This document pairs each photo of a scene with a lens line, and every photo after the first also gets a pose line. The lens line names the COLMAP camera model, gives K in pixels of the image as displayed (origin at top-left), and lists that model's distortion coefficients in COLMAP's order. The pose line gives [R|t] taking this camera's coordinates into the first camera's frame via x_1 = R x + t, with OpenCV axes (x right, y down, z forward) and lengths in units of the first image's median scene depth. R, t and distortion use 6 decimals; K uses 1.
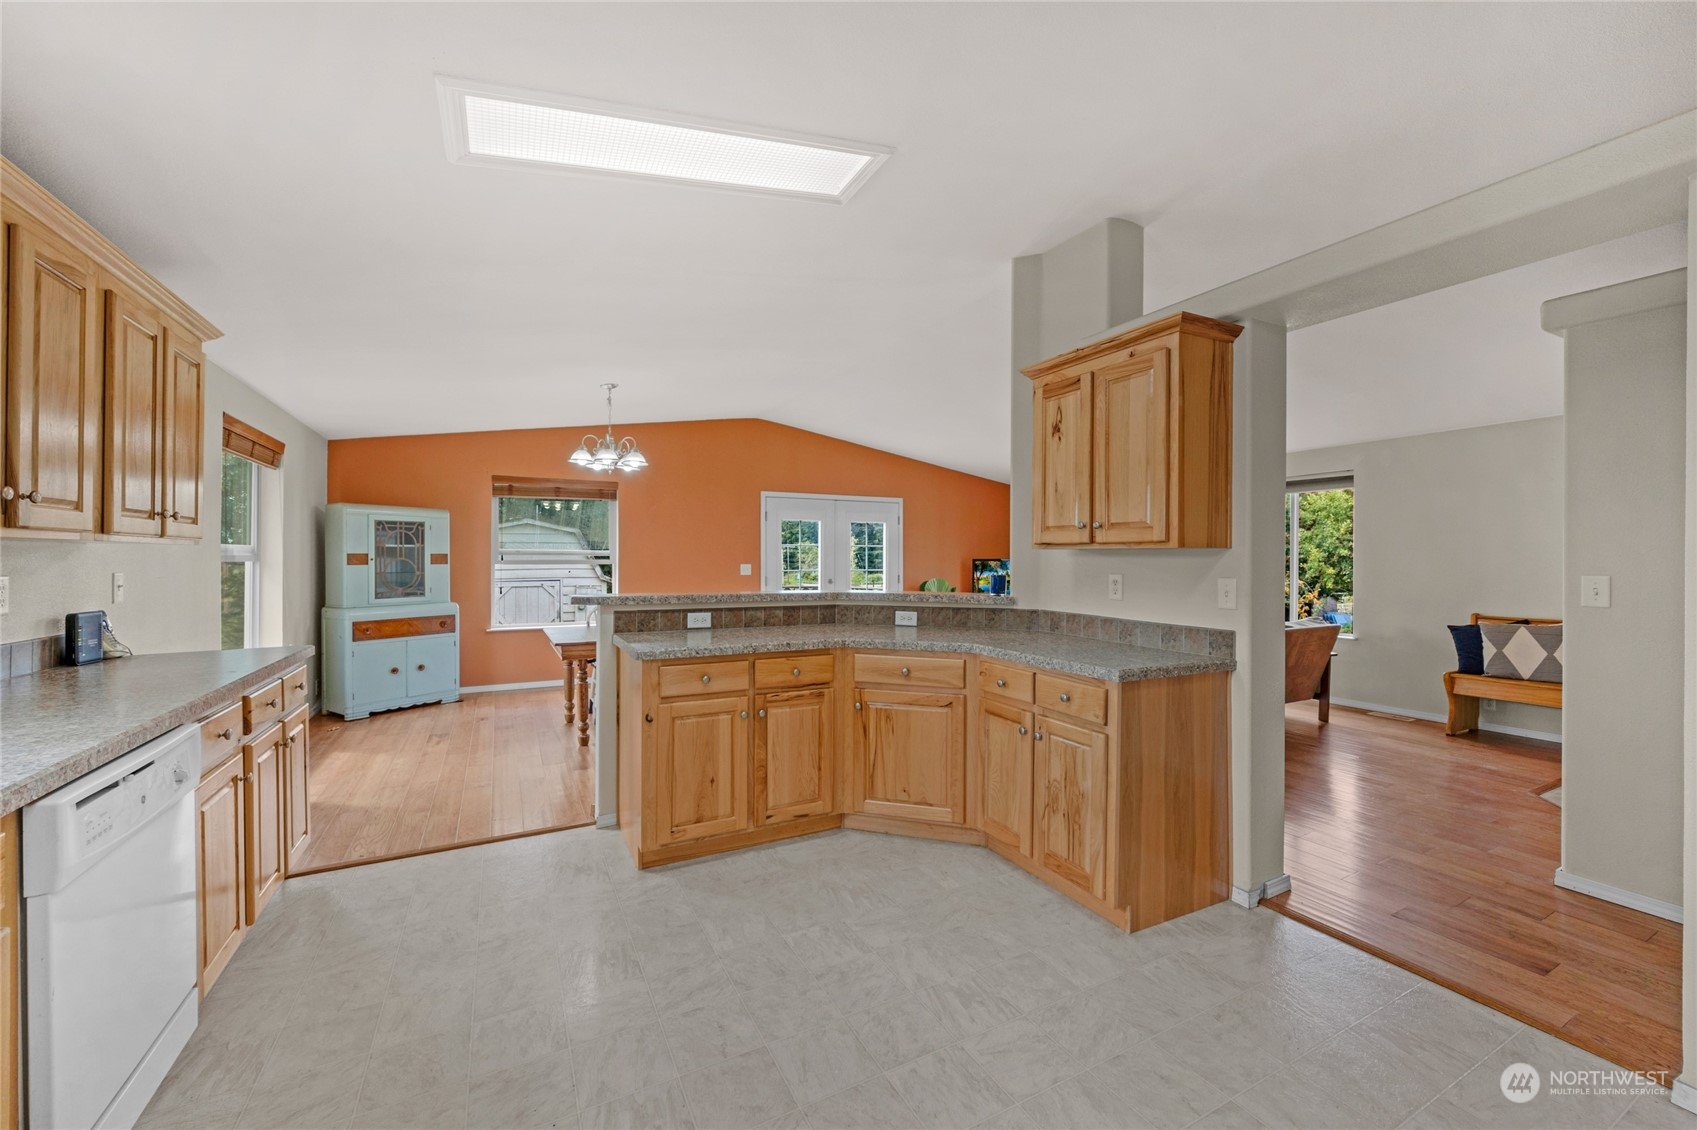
lens RADIAL K [[663.9, 0, 850.7], [0, 663.9, 559.1], [0, 0, 1]] dist [0.000150, -0.000015]
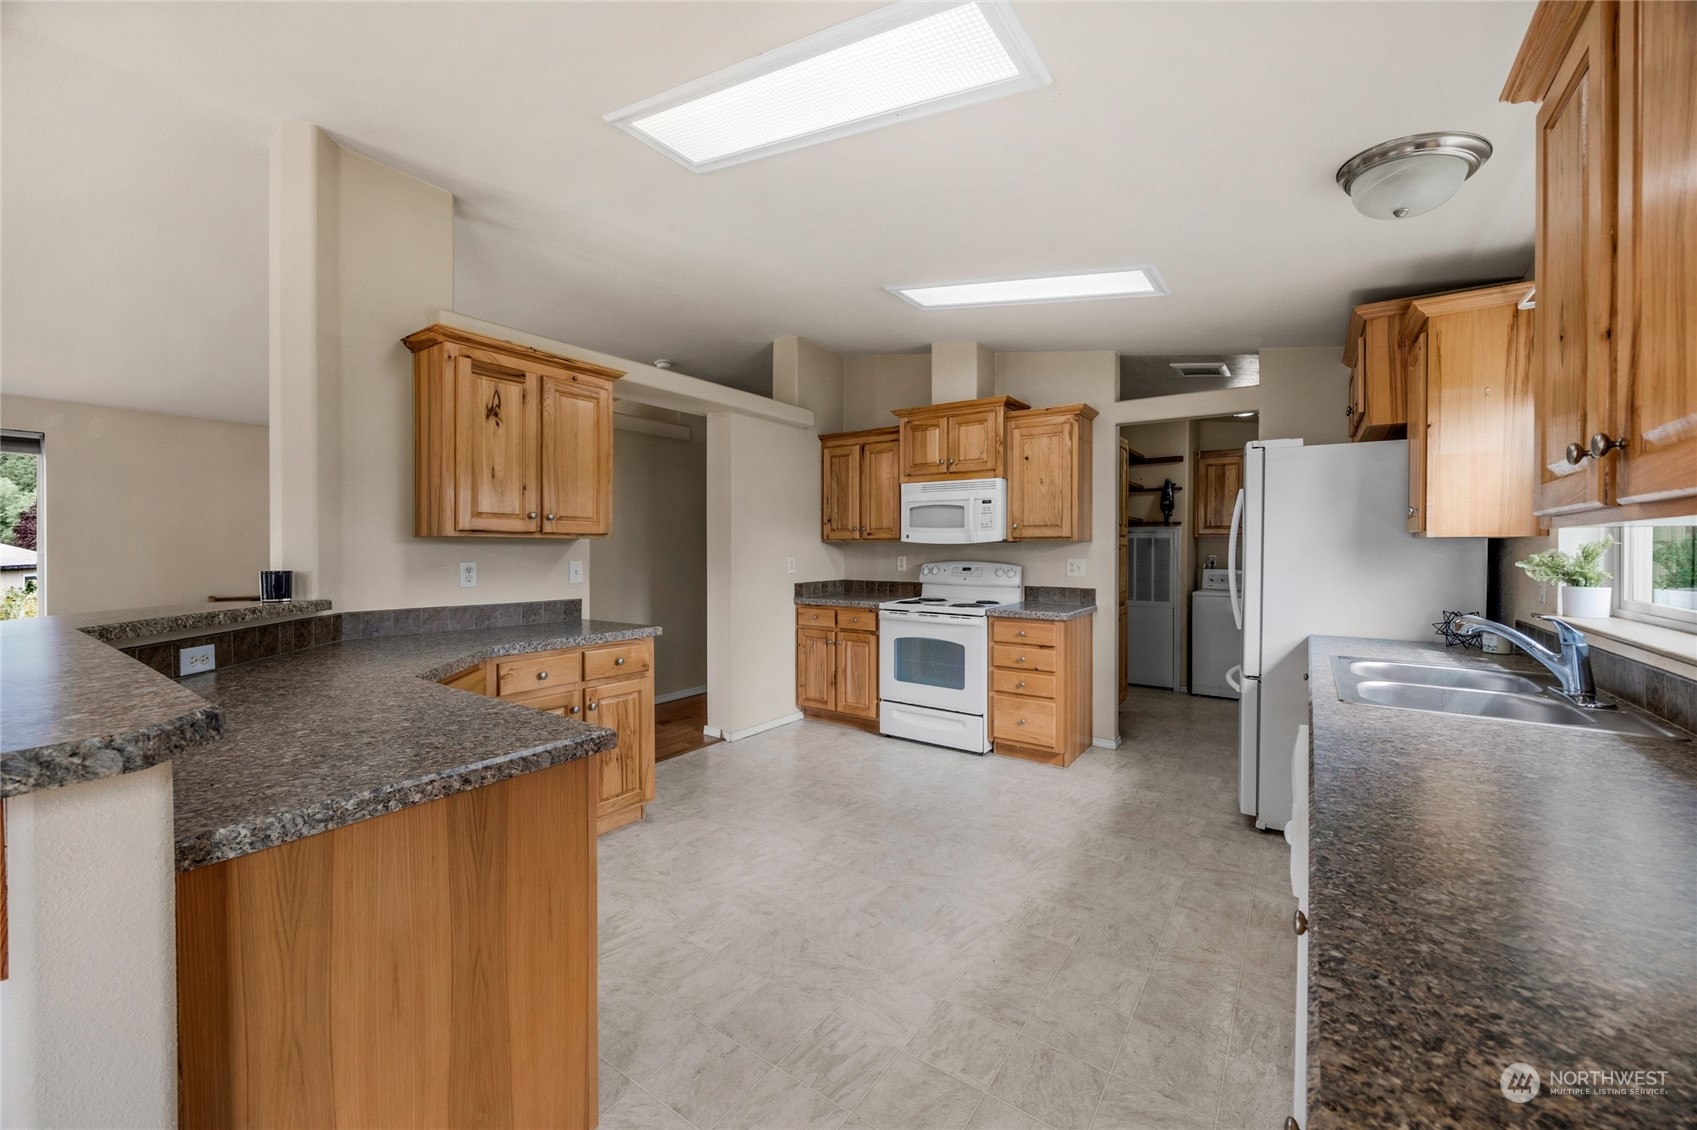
lens RADIAL K [[663.9, 0, 850.7], [0, 663.9, 559.1], [0, 0, 1]] dist [0.000150, -0.000015]
pose [[-0.455901, -0.020266, 0.889800, -0.830516], [-0.004632, 0.999781, 0.020397, -0.005555], [-0.890019, 0.005177, -0.455895, 1.032298]]
